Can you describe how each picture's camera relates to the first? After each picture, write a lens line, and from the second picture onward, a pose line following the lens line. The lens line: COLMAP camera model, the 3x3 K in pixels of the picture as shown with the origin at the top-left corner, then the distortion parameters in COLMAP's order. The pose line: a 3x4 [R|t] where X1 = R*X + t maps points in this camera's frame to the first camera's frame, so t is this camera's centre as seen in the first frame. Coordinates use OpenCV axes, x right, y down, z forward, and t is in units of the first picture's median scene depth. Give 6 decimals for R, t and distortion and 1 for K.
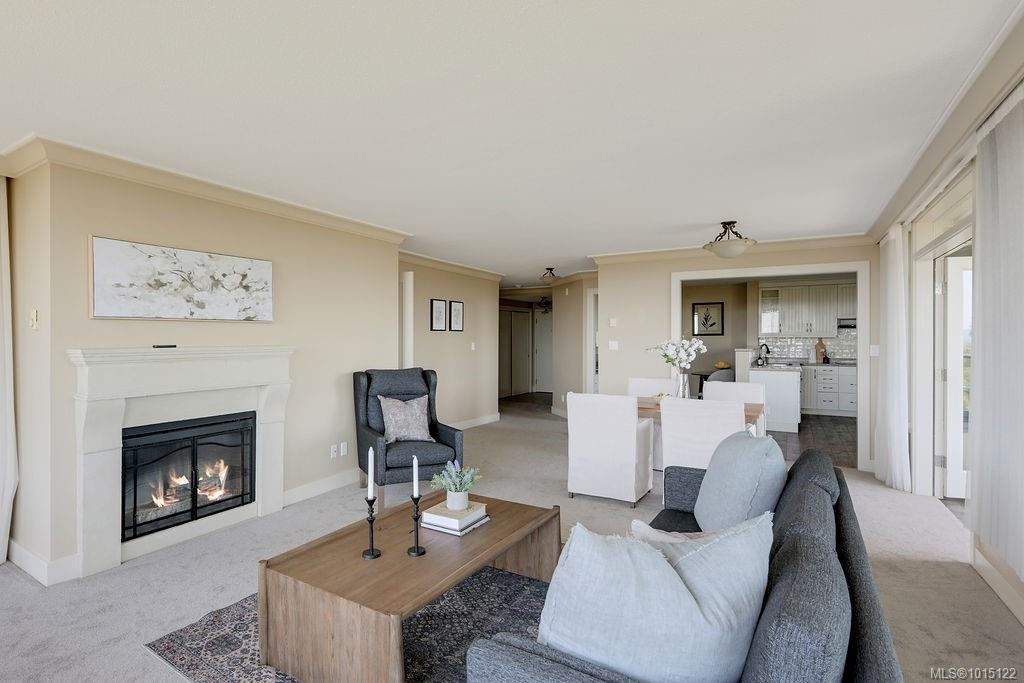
lens RADIAL K [[516.9, 0, 465.2], [0, 516.9, 339.7], [0, 0, 1]] dist [0.004238, -0.001269]
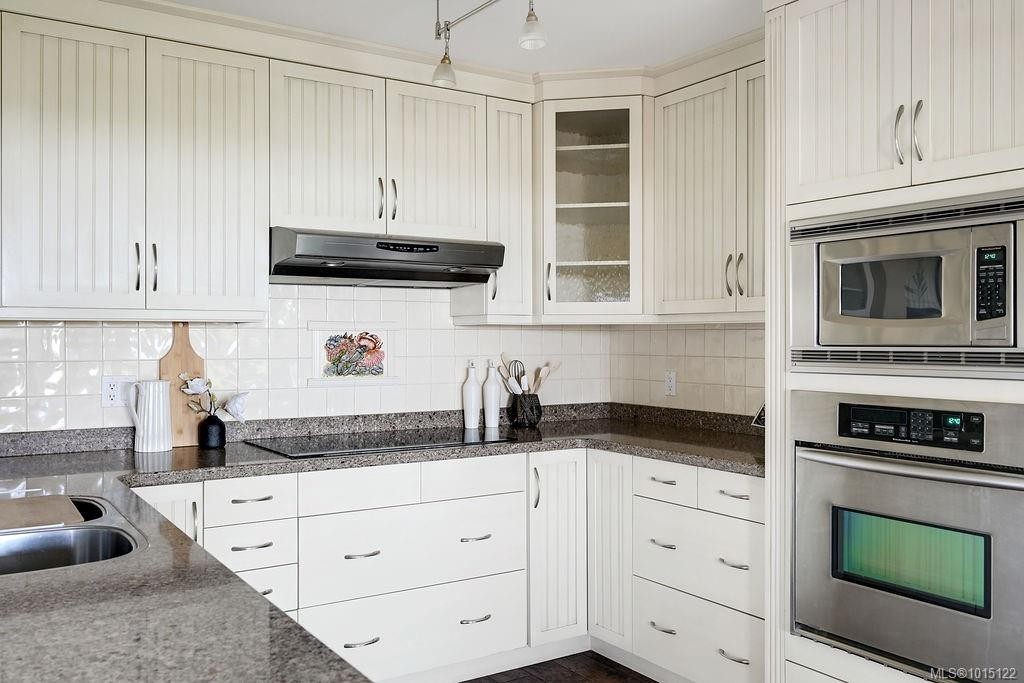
lens RADIAL K [[885.7, 0, 517.4], [0, 885.7, 336.8], [0, 0, 1]] dist [-0.009931, 0.008883]
pose [[0.421557, 0.002536, 0.906798, 0.906201], [0.002226, 0.999990, -0.003831, 0.006396], [-0.906799, 0.003634, 0.421547, 1.559339]]
